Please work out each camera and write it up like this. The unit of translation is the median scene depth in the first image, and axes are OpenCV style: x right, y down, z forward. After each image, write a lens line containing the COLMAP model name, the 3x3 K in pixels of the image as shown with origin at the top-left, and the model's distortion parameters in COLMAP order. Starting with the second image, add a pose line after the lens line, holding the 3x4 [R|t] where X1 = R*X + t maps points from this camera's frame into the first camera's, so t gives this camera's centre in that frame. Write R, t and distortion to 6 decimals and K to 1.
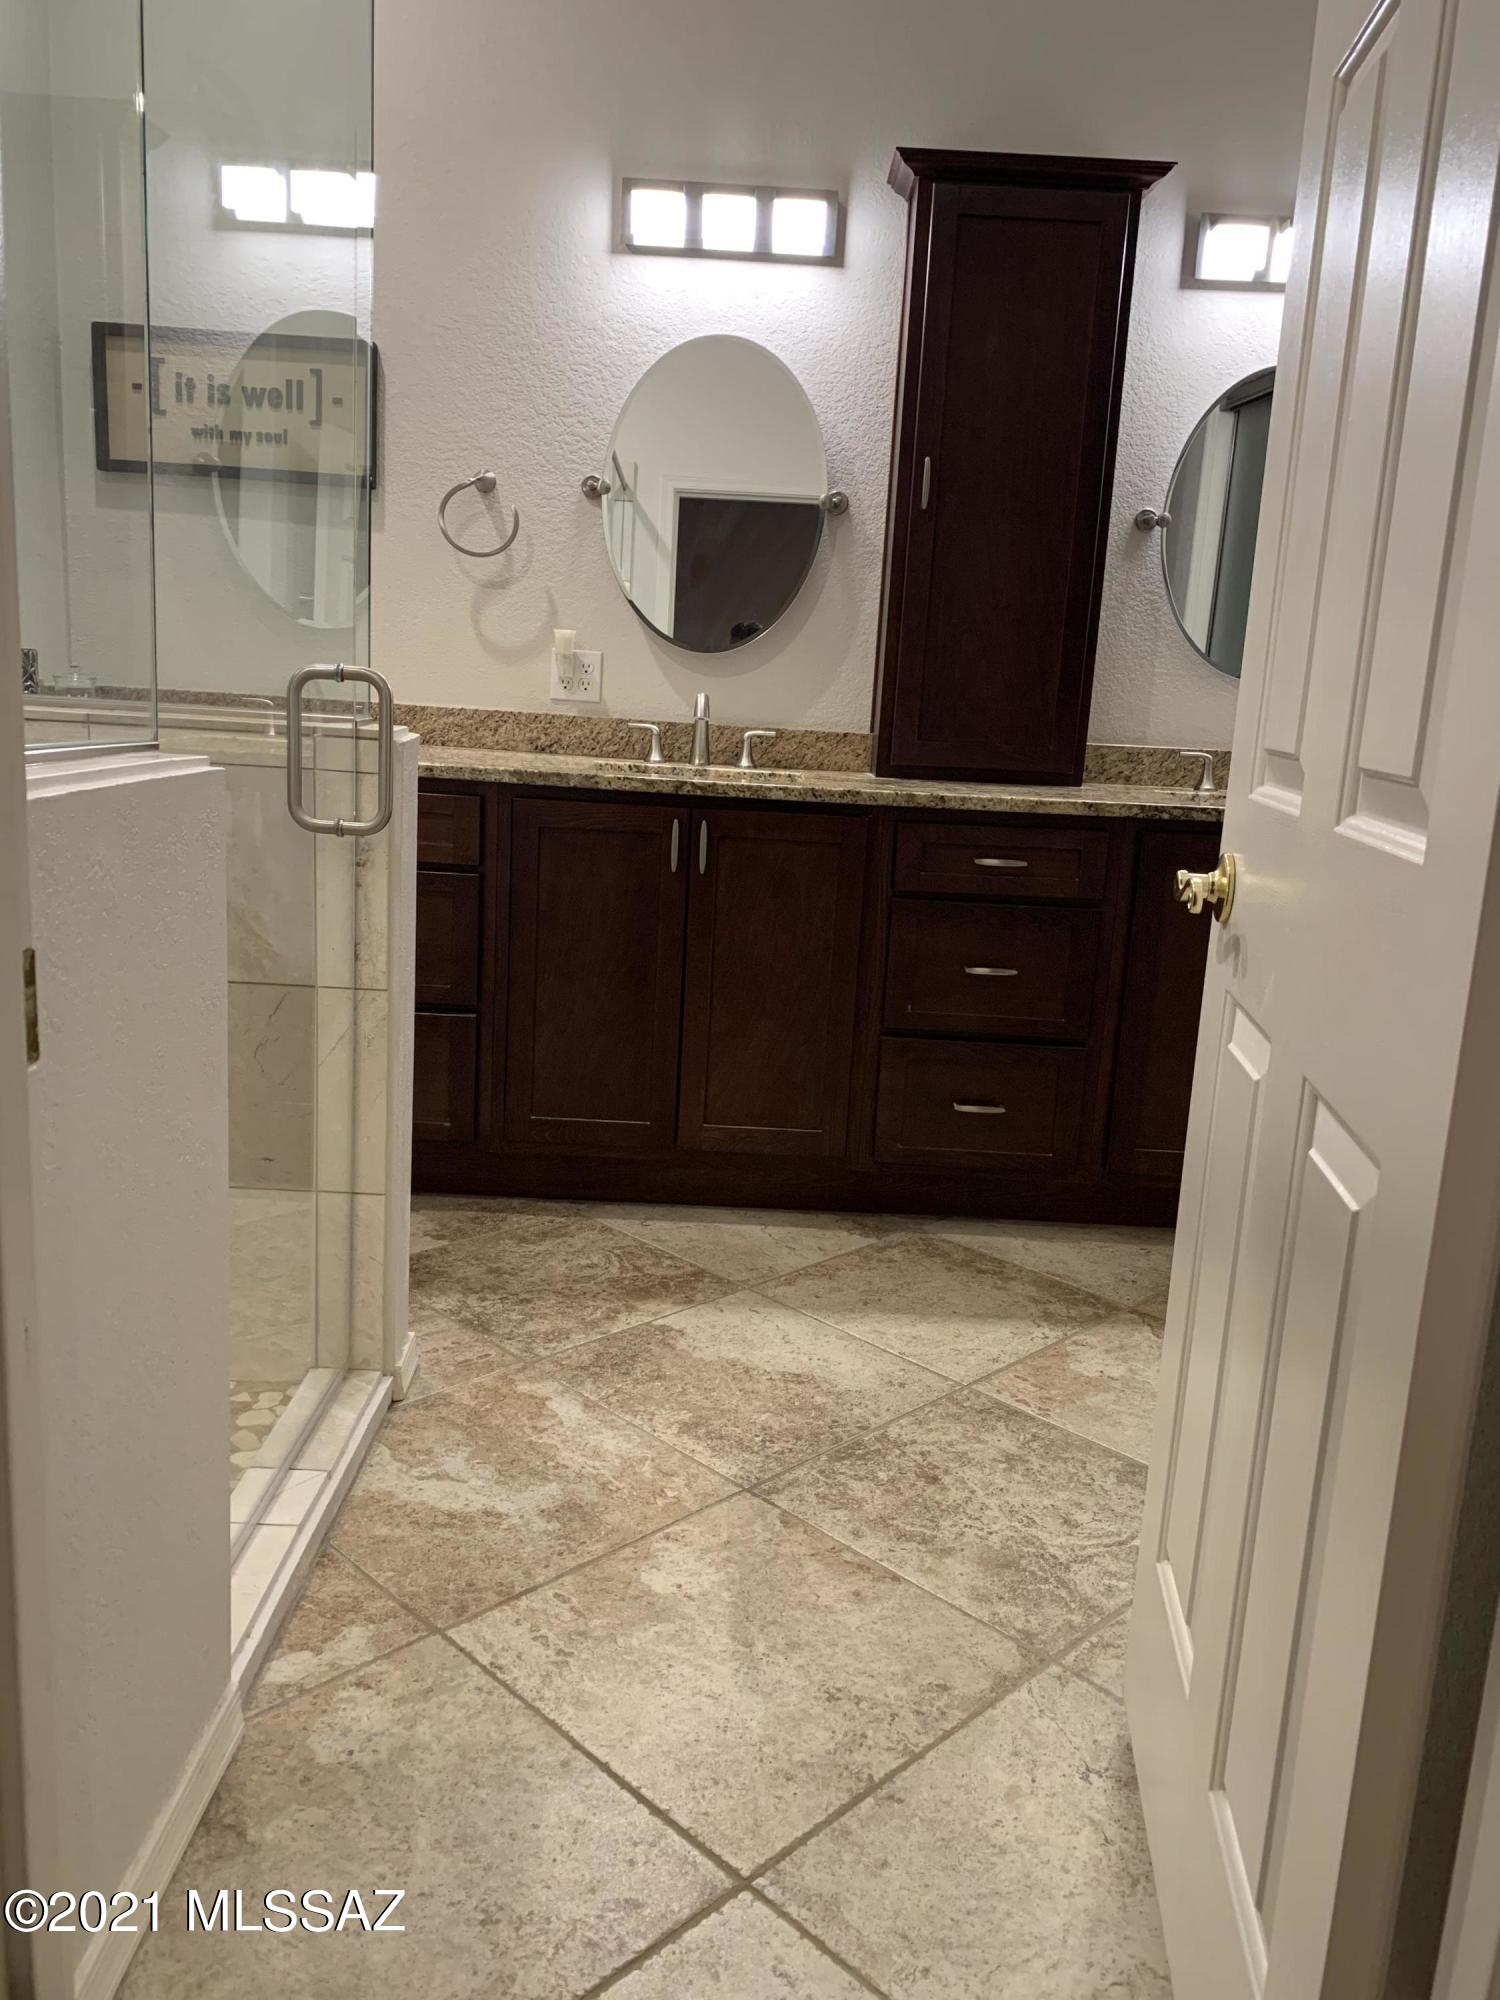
lens RADIAL K [[1528.1, 0, 737.7], [0, 1528.1, 1031.4], [0, 0, 1]] dist [0.045541, -0.058137]
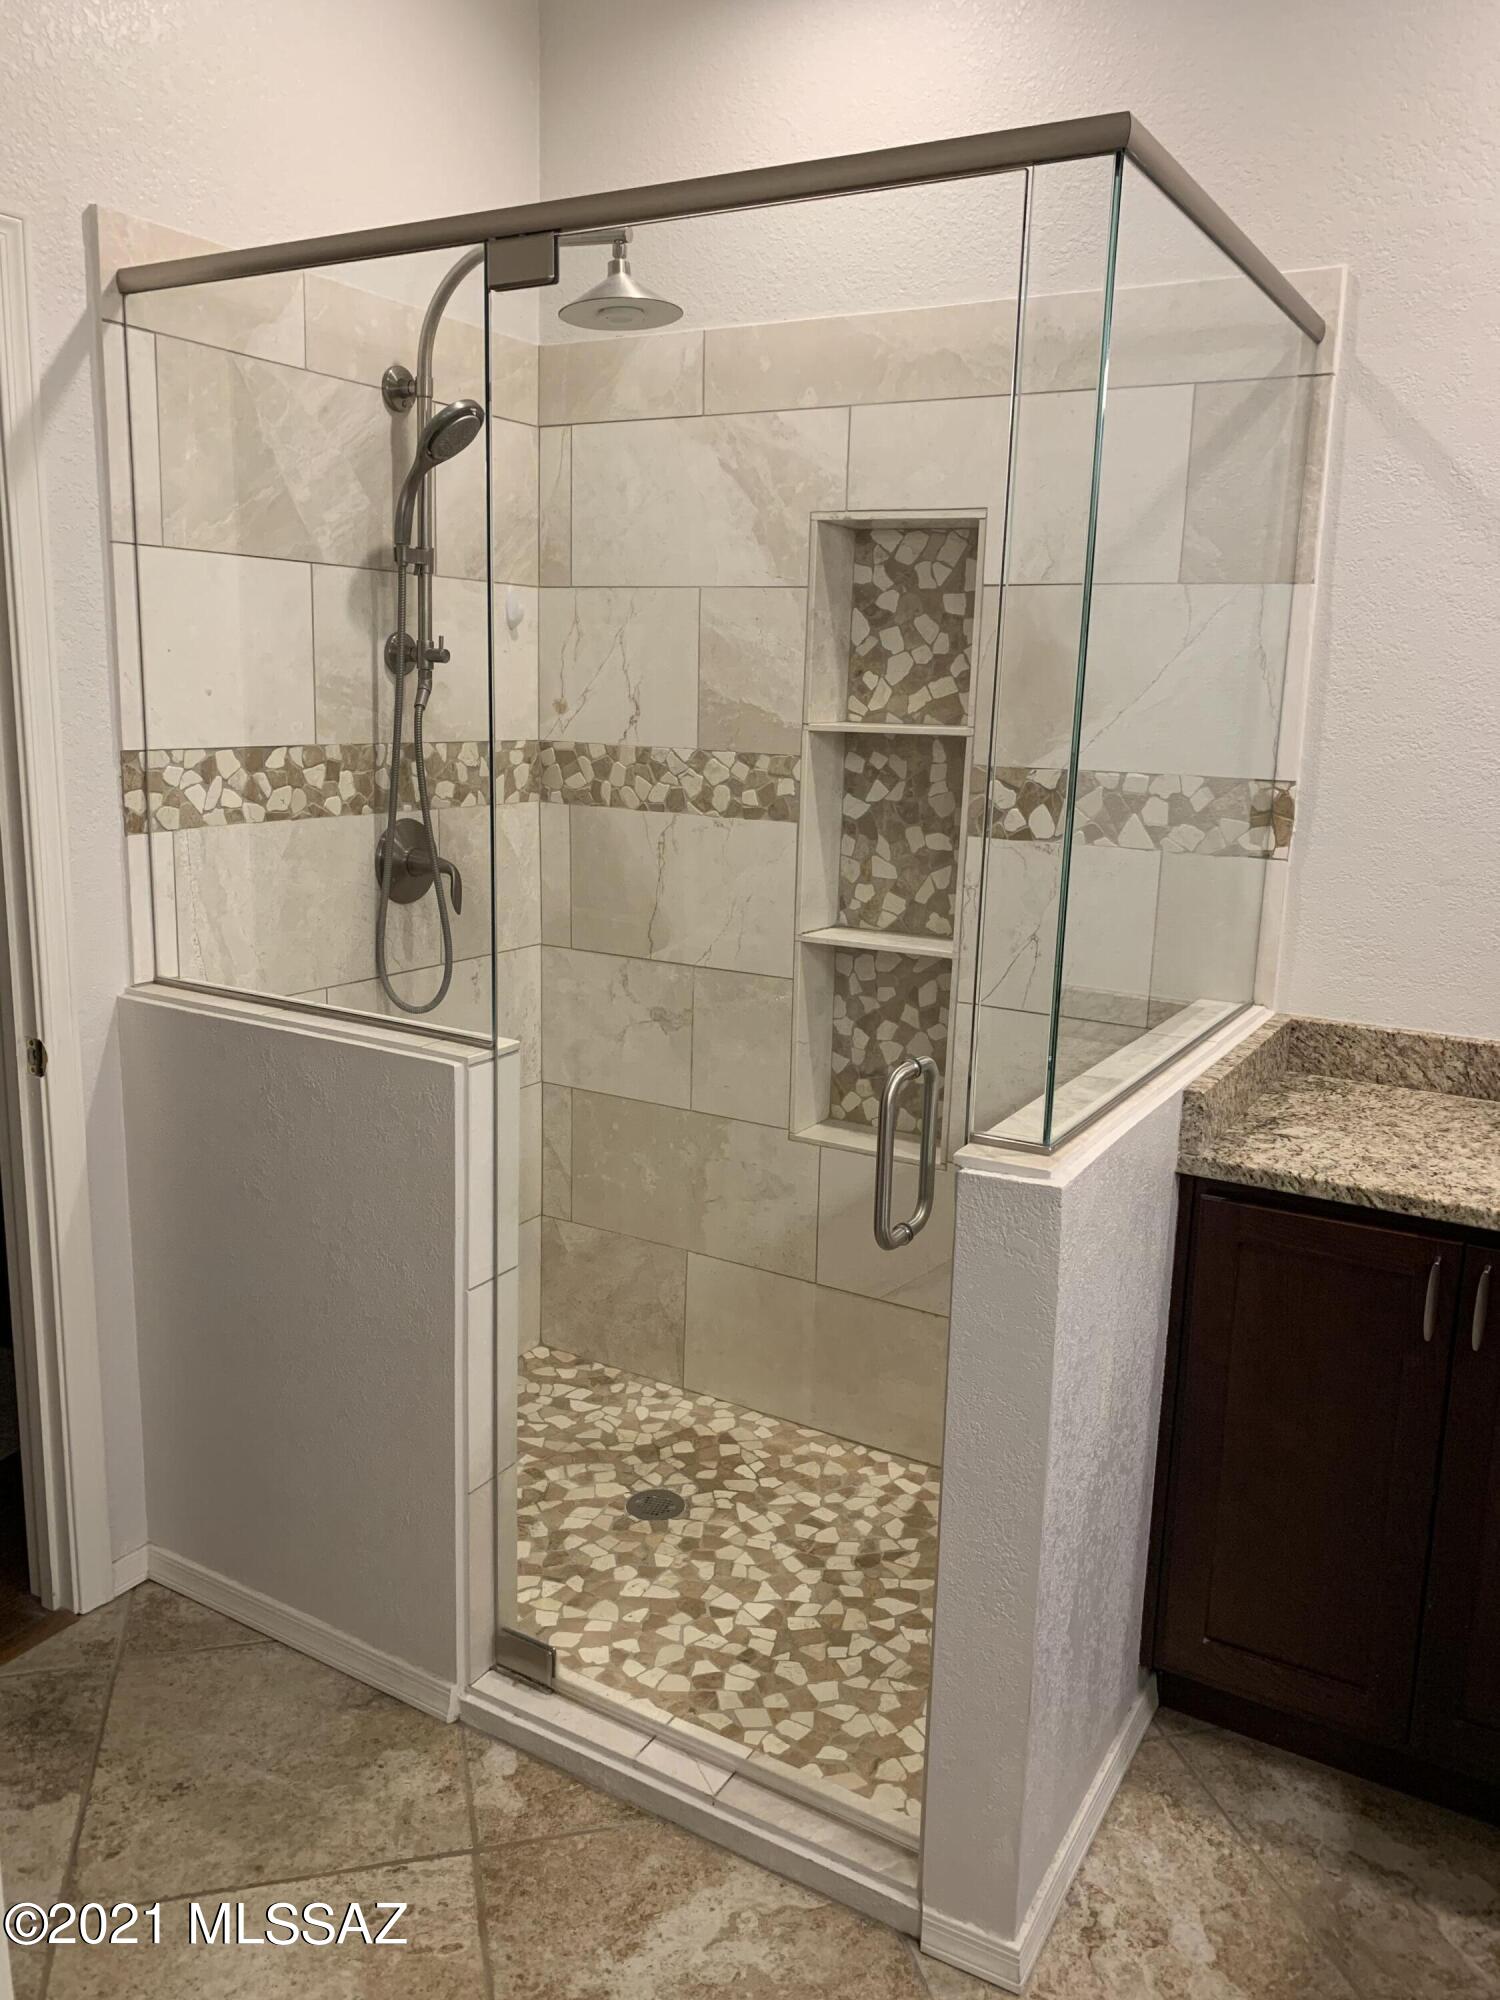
lens RADIAL K [[1528.1, 0, 731.0], [0, 1528.1, 973.7], [0, 0, 1]] dist [0.045541, -0.058137]
pose [[-0.509380, 0.103528, -0.854291, 0.360396], [-0.247298, 0.933251, 0.260551, -0.324763], [0.824242, 0.343984, -0.449777, 0.863453]]
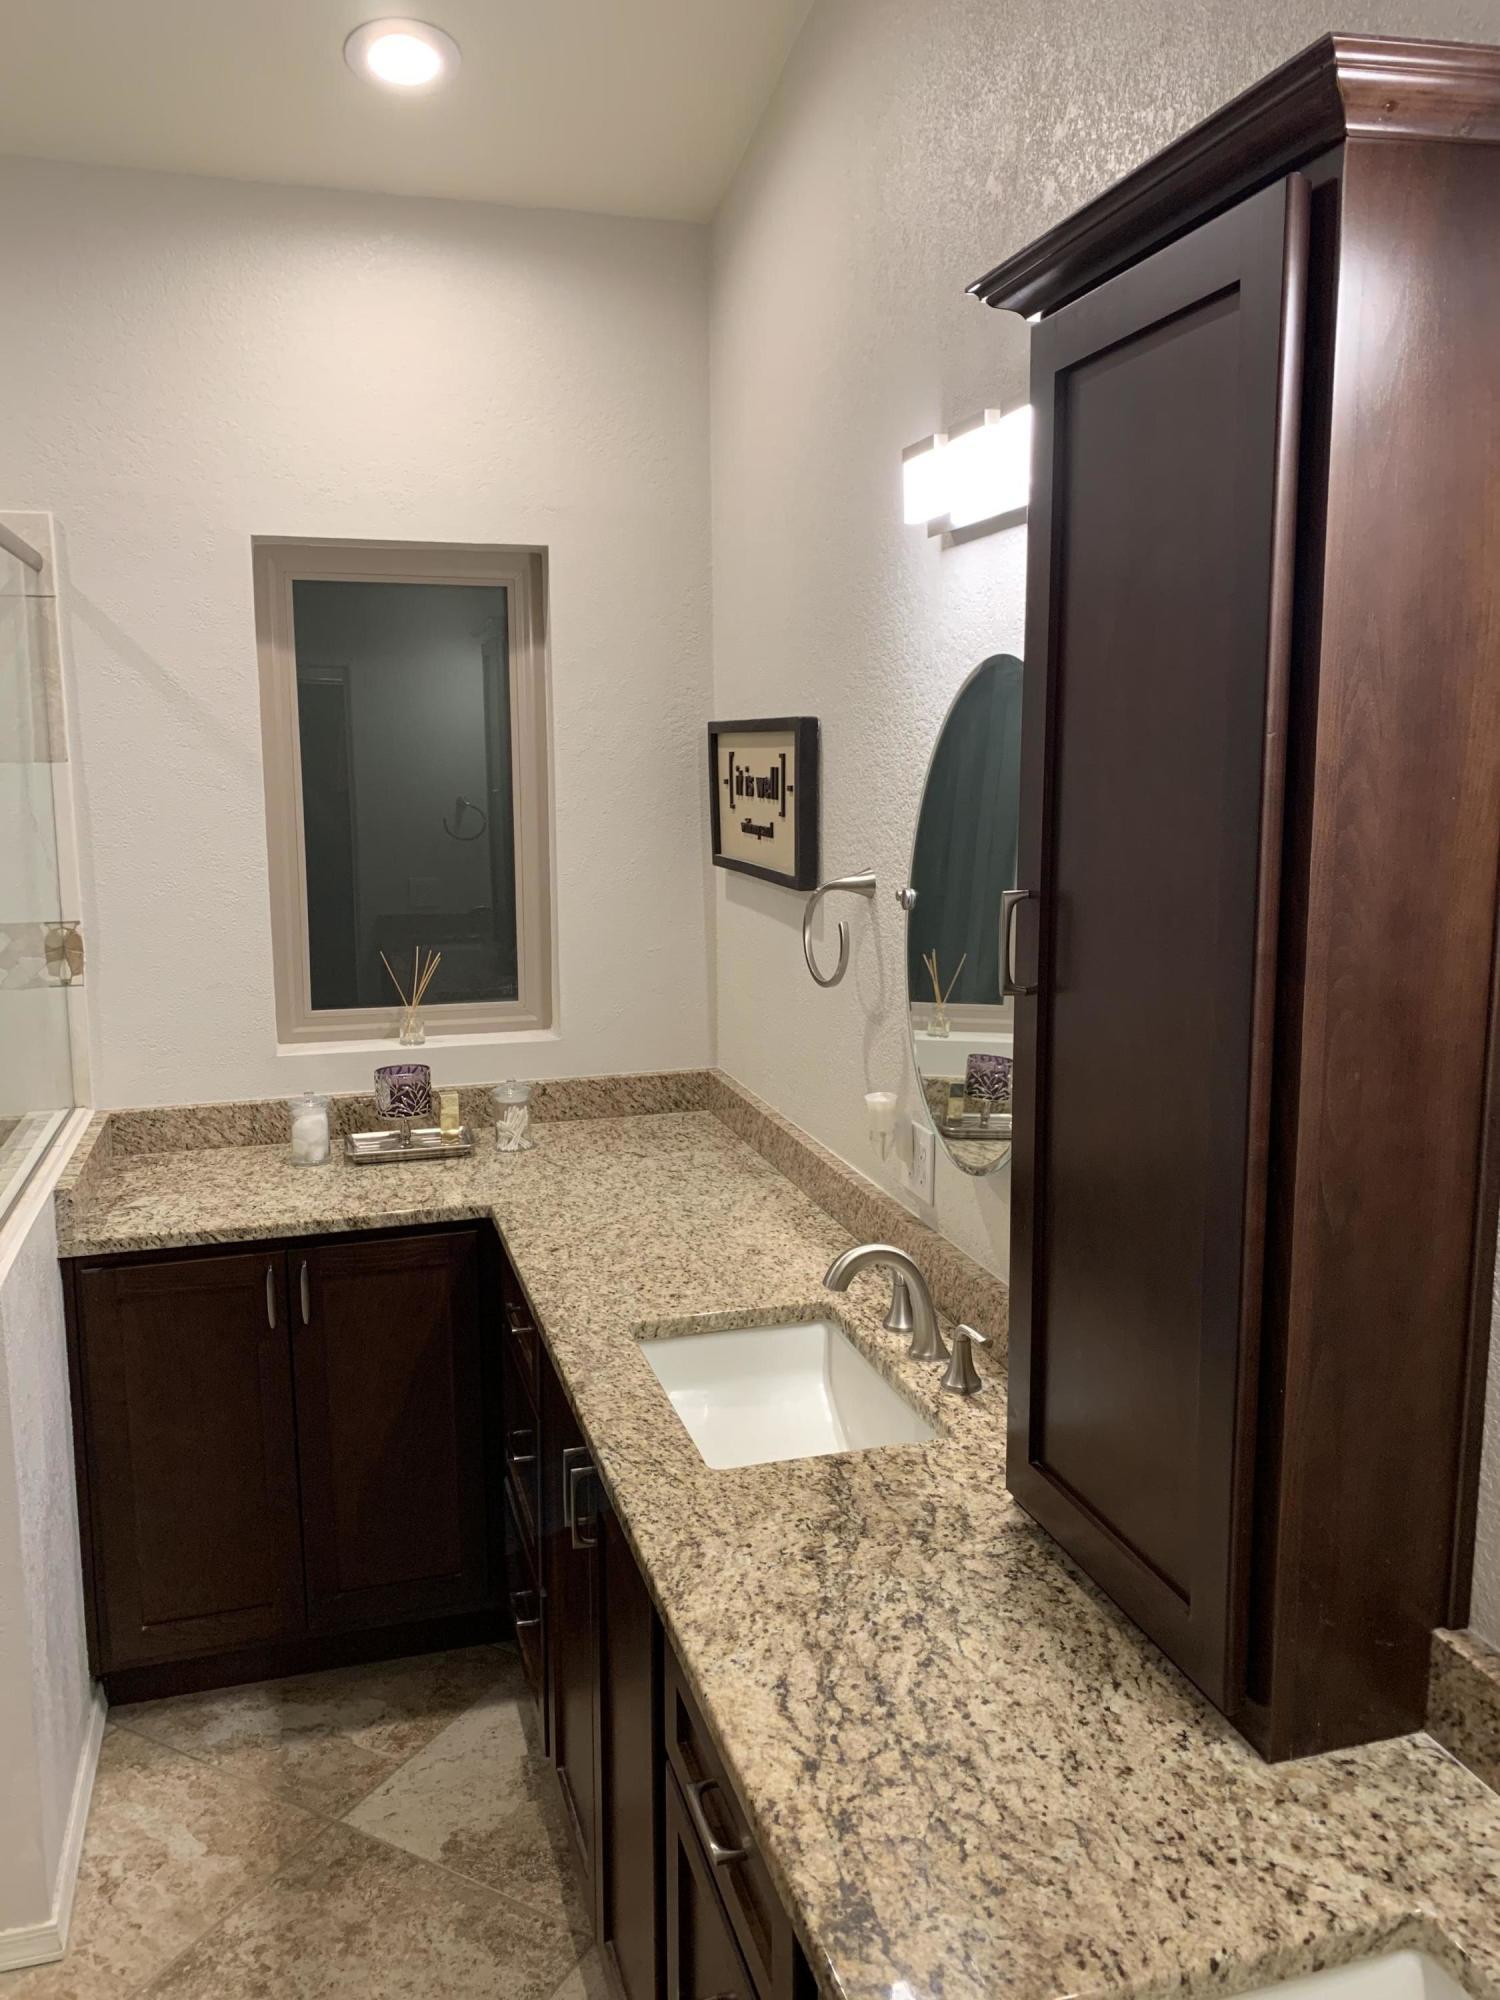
lens RADIAL K [[1528.1, 0, 759.8], [0, 1528.1, 990.3], [0, 0, 1]] dist [0.045541, -0.058137]
pose [[0.288384, 0.094177, -0.952872, 0.570329], [-0.200917, 0.978948, 0.035947, -0.360562], [0.936198, 0.181082, 0.301235, 0.828480]]
